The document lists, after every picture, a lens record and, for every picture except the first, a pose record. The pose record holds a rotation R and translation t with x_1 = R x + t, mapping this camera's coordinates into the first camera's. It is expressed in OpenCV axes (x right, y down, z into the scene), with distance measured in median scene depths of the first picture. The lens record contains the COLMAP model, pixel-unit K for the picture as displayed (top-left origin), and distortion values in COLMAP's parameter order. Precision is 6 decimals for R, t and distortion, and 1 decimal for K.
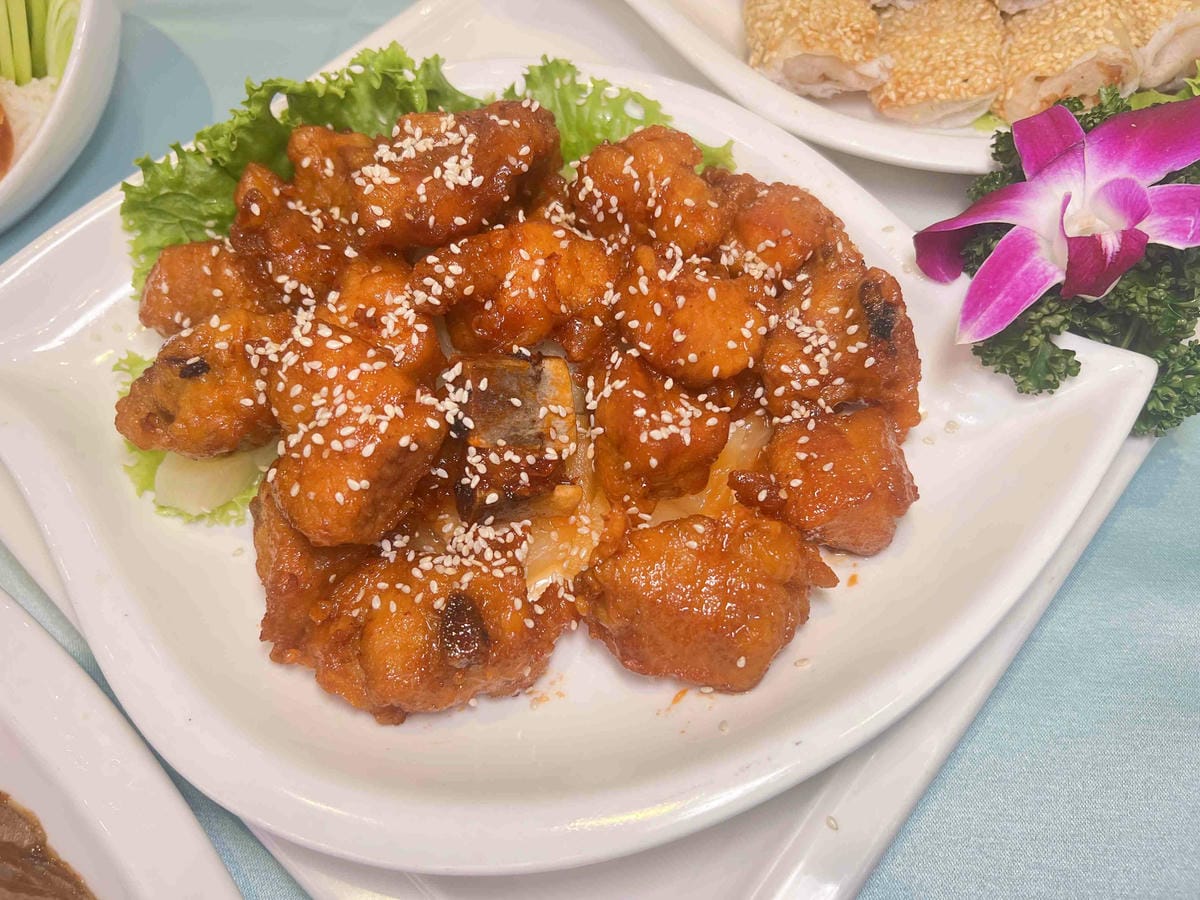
lens RADIAL K [[906.6, 0, 600.0], [0, 906.6, 450.0], [0, 0, 1]] dist [0.078122, -0.204967]
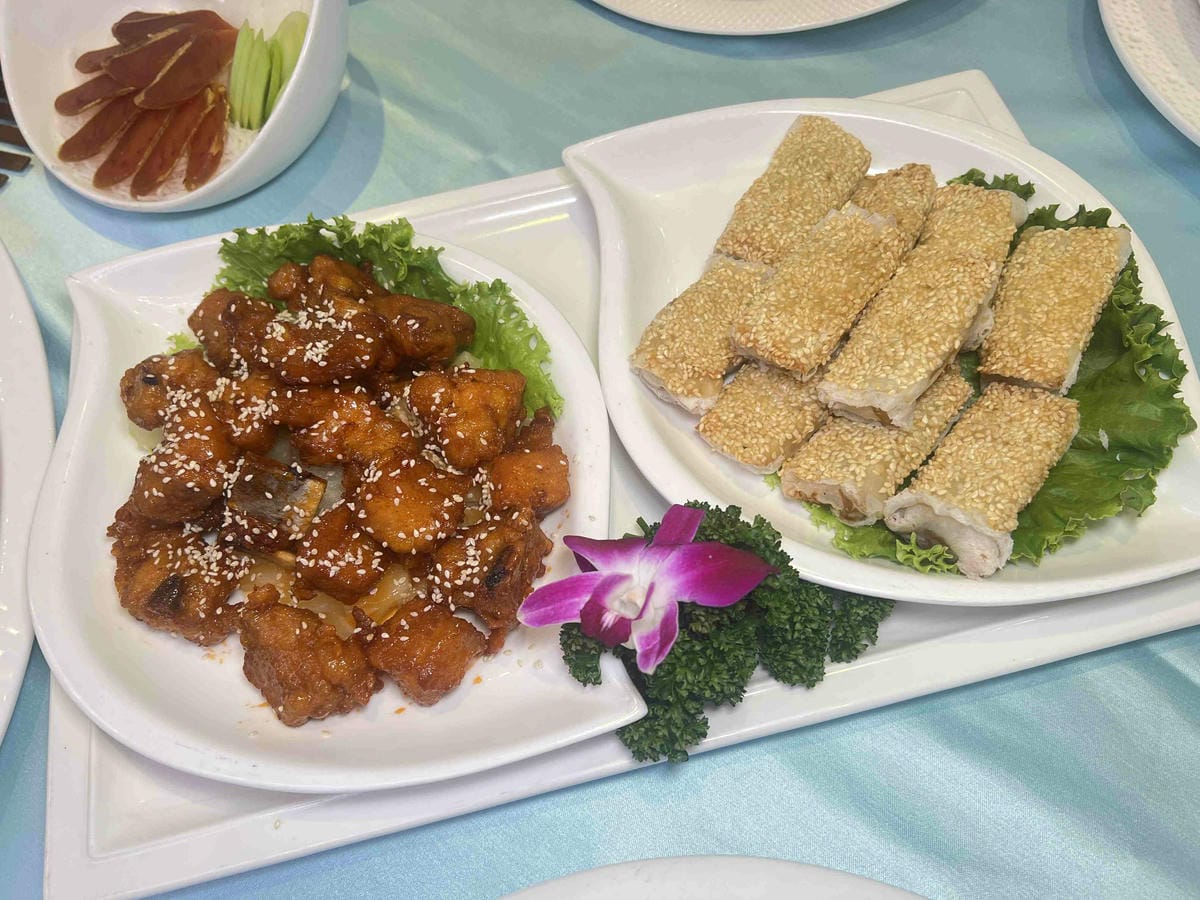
lens RADIAL K [[906.6, 0, 600.0], [0, 906.6, 450.0], [0, 0, 1]] dist [0.078122, -0.204967]
pose [[0.810609, 0.510116, -0.287568, 0.785798], [-0.495398, 0.859224, 0.127727, -0.602493], [0.312241, 0.038924, 0.949205, -0.352664]]
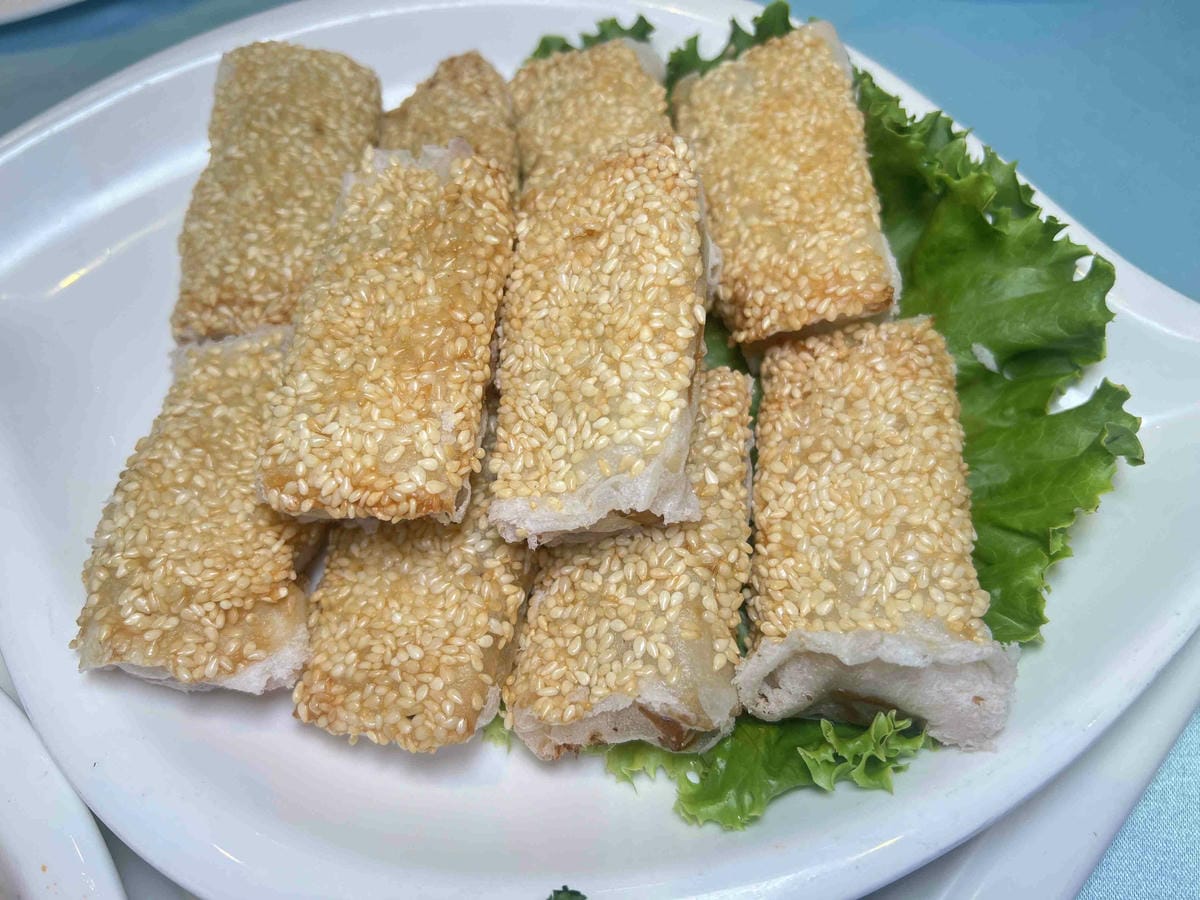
lens RADIAL K [[906.6, 0, 600.0], [0, 906.6, 450.0], [0, 0, 1]] dist [0.078122, -0.204967]
pose [[0.998760, 0.049758, -0.001283, 0.663994], [-0.049762, 0.998756, -0.003255, -0.742664], [0.001120, 0.003315, 0.999994, 0.566971]]
